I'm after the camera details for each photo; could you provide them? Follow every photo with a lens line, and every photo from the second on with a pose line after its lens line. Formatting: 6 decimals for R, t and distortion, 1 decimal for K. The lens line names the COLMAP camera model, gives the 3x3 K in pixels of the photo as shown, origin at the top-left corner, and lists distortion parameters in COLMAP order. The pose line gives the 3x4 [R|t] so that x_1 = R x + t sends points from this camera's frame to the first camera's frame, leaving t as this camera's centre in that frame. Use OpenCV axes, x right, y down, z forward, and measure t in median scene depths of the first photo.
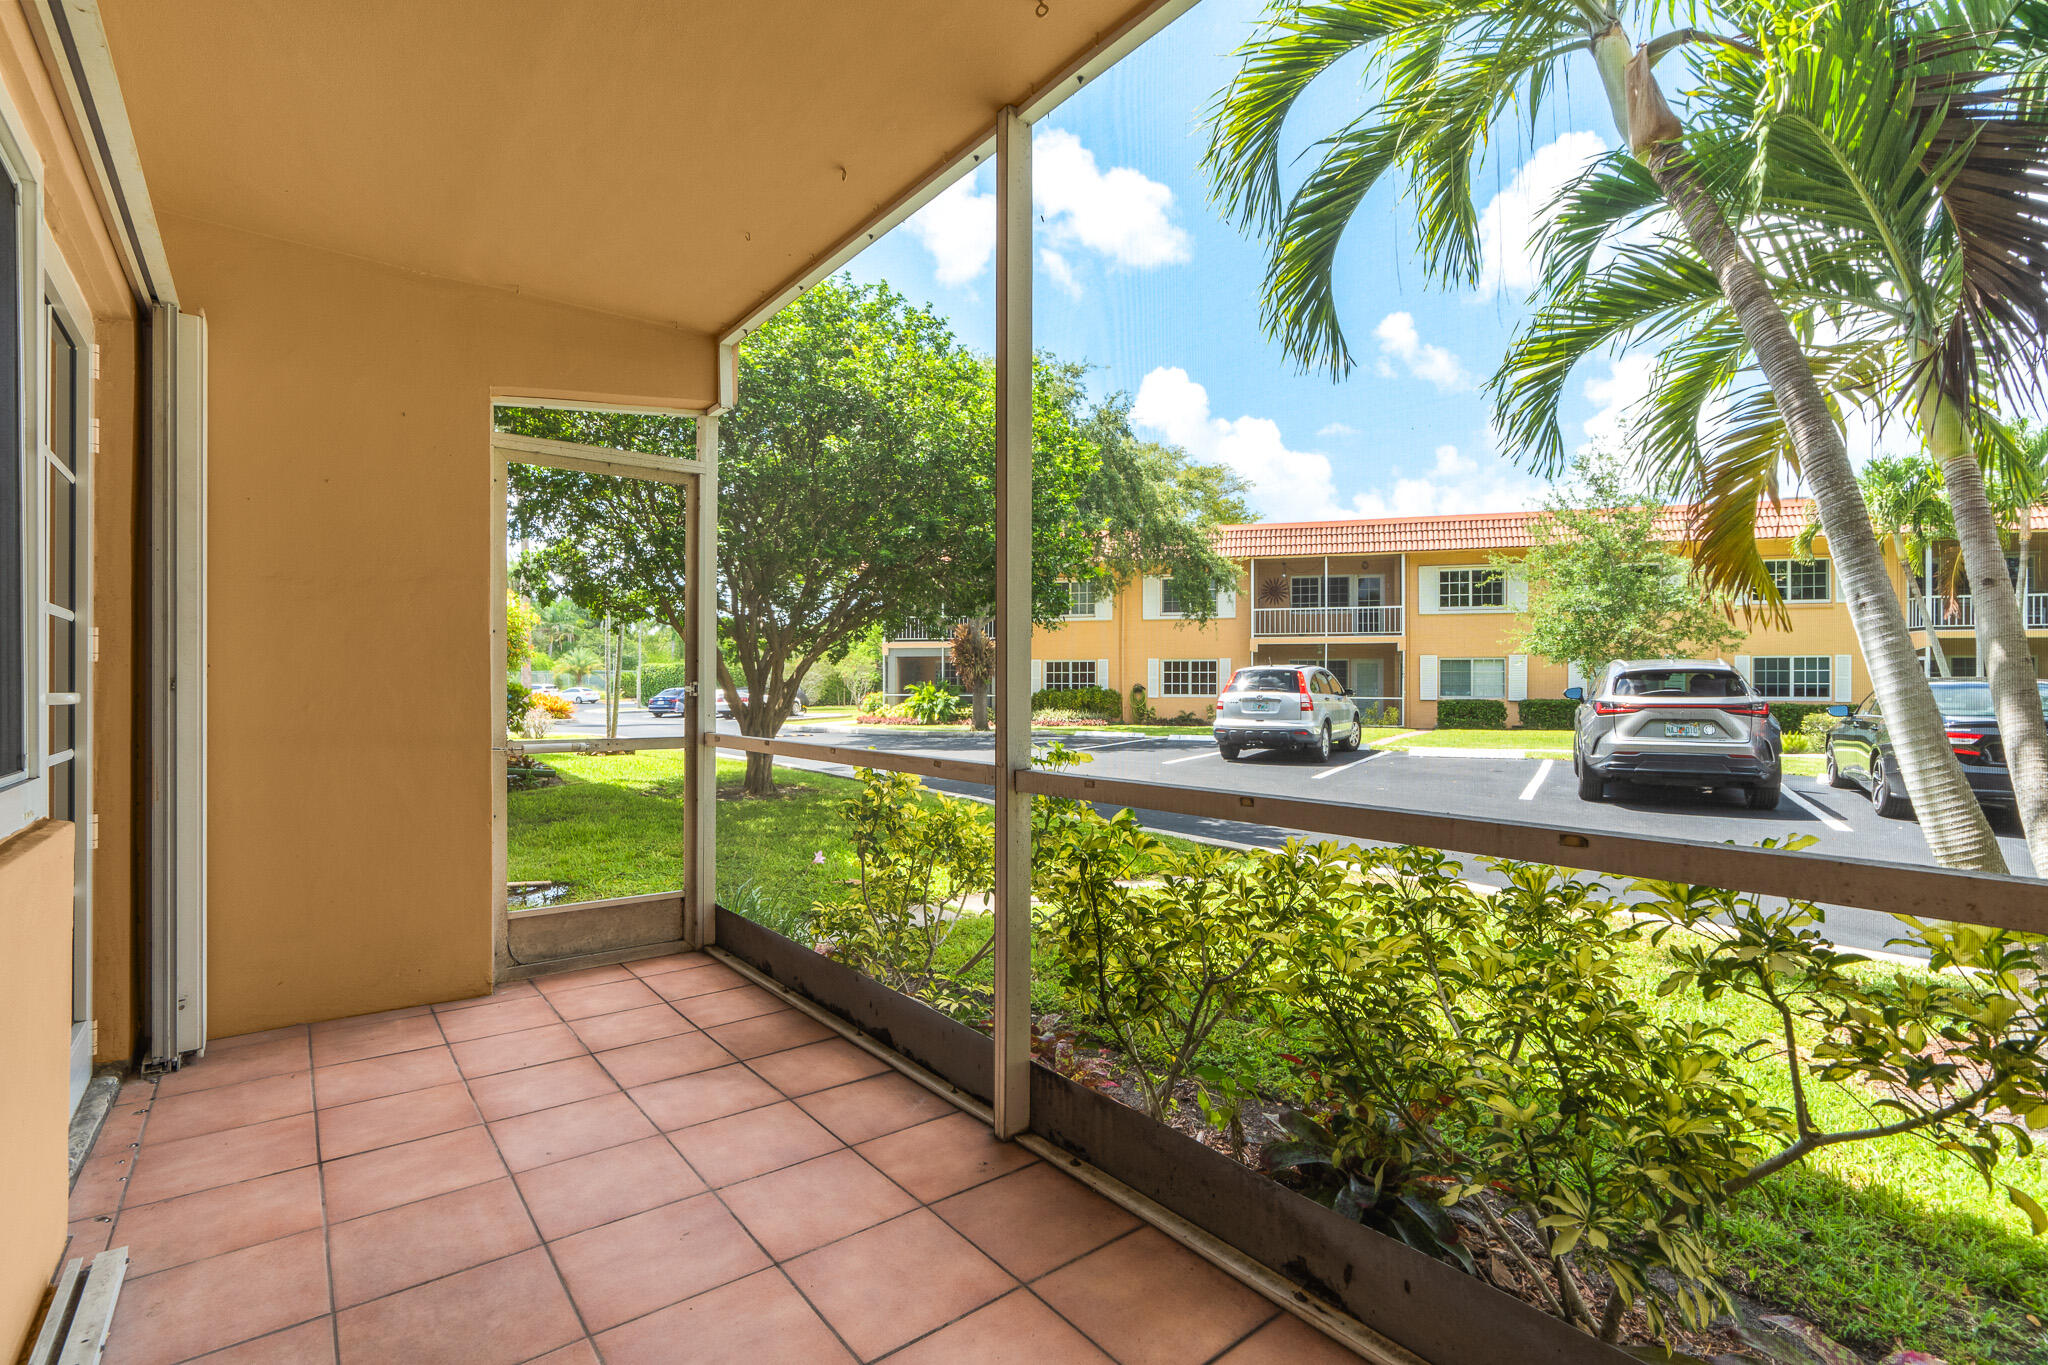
lens RADIAL K [[928.7, 0, 1020.1], [0, 928.7, 684.0], [0, 0, 1]] dist [-0.008691, -0.000165]
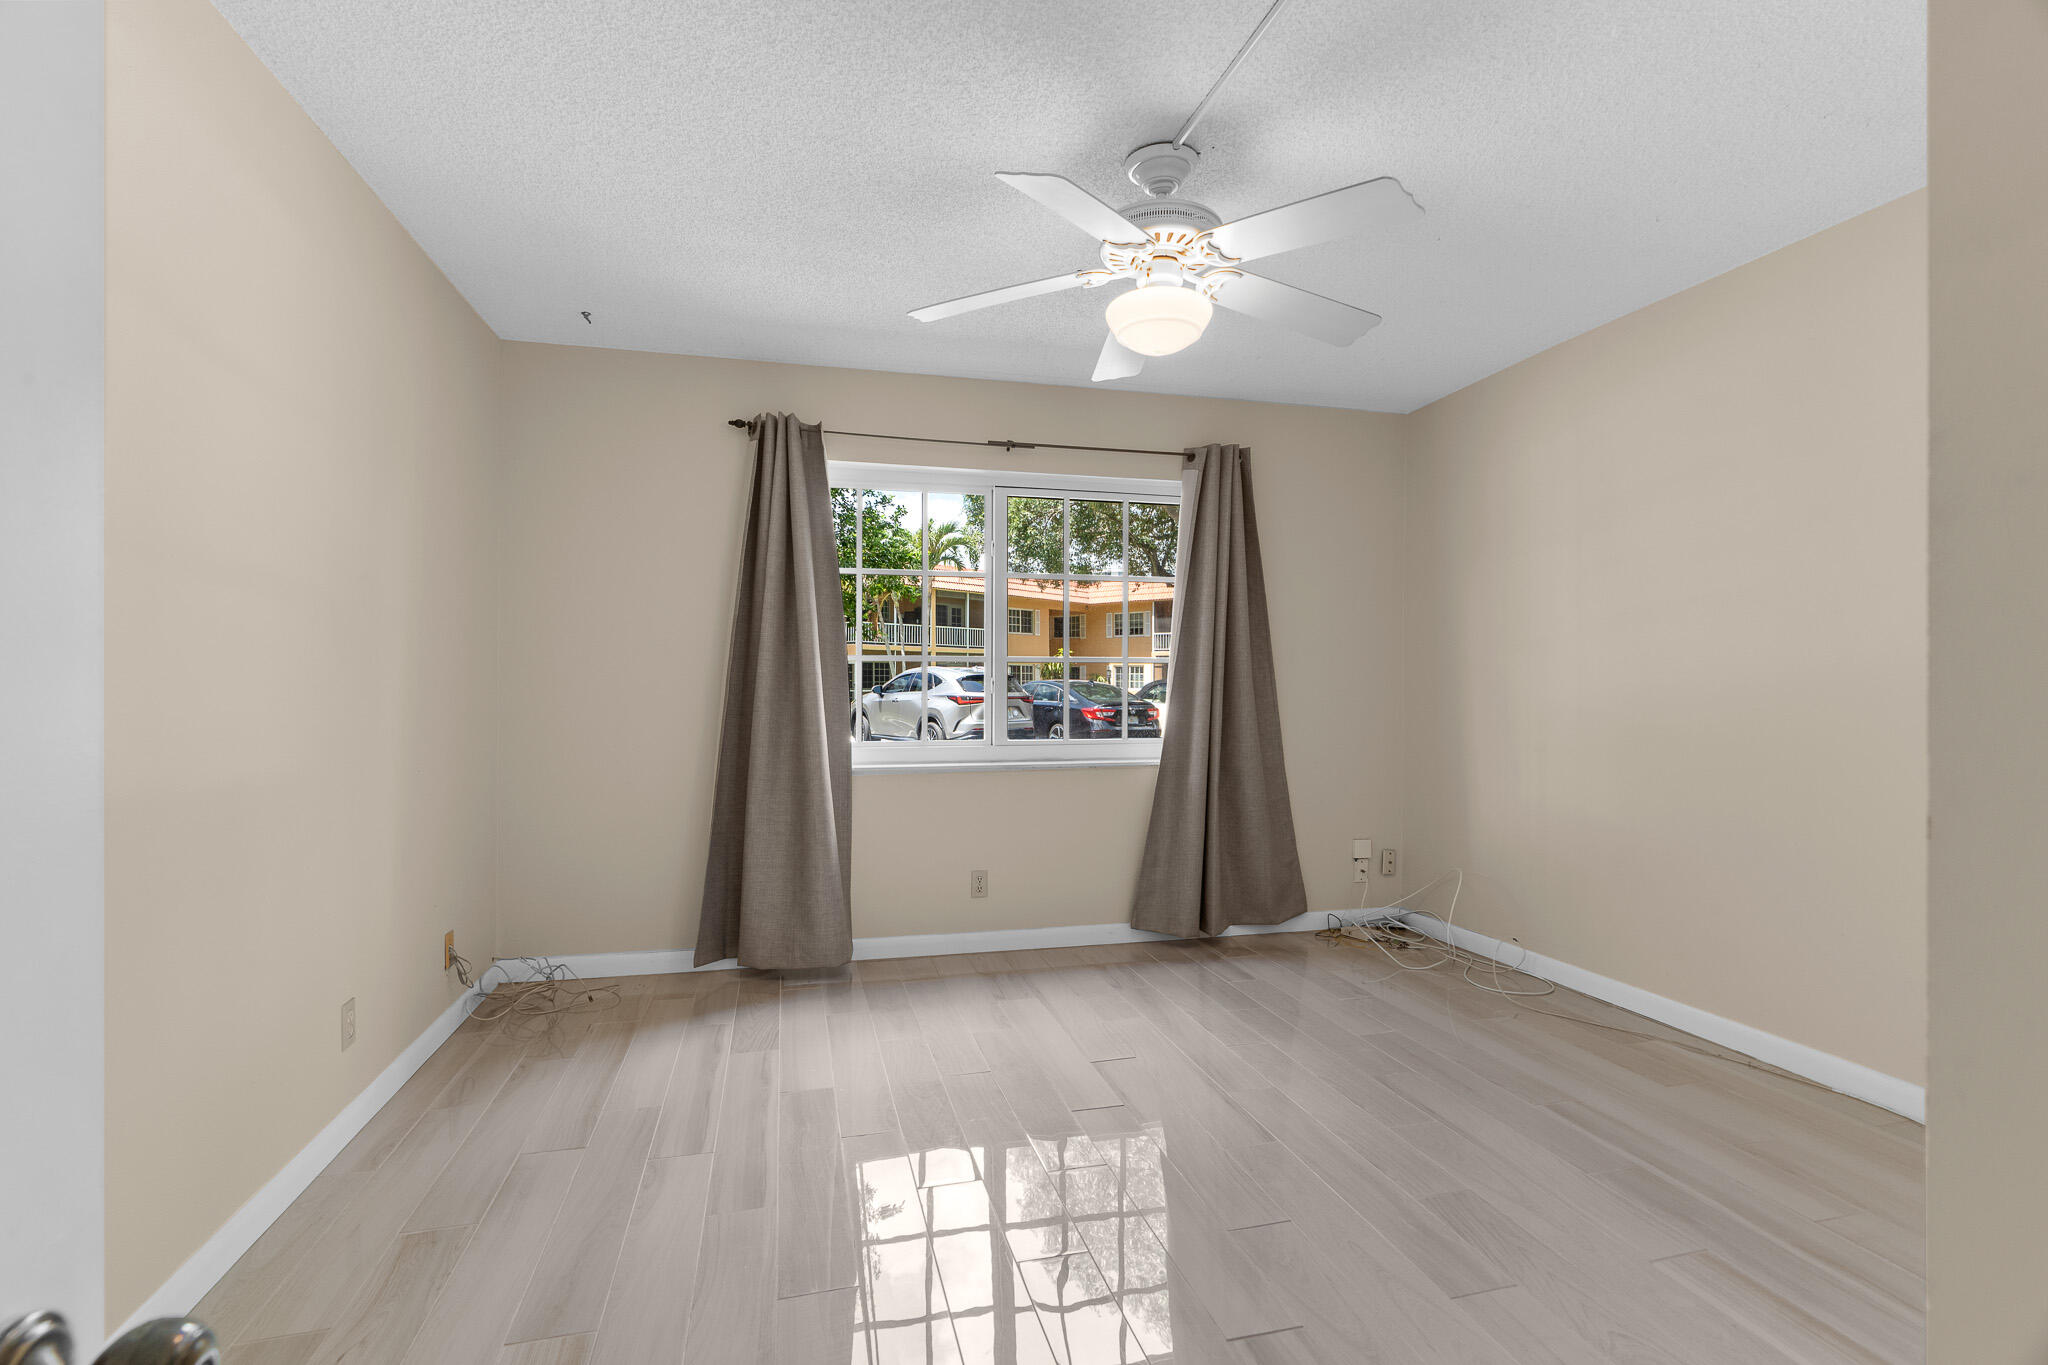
lens RADIAL K [[933.1, 0, 1009.5], [0, 933.1, 681.3], [0, 0, 1]] dist [-0.005058, -0.000190]
pose [[0.422939, -0.005258, 0.906143, -0.310484], [0.003534, 0.999985, 0.004153, -0.005584], [-0.906151, 0.001446, 0.422951, 0.145533]]
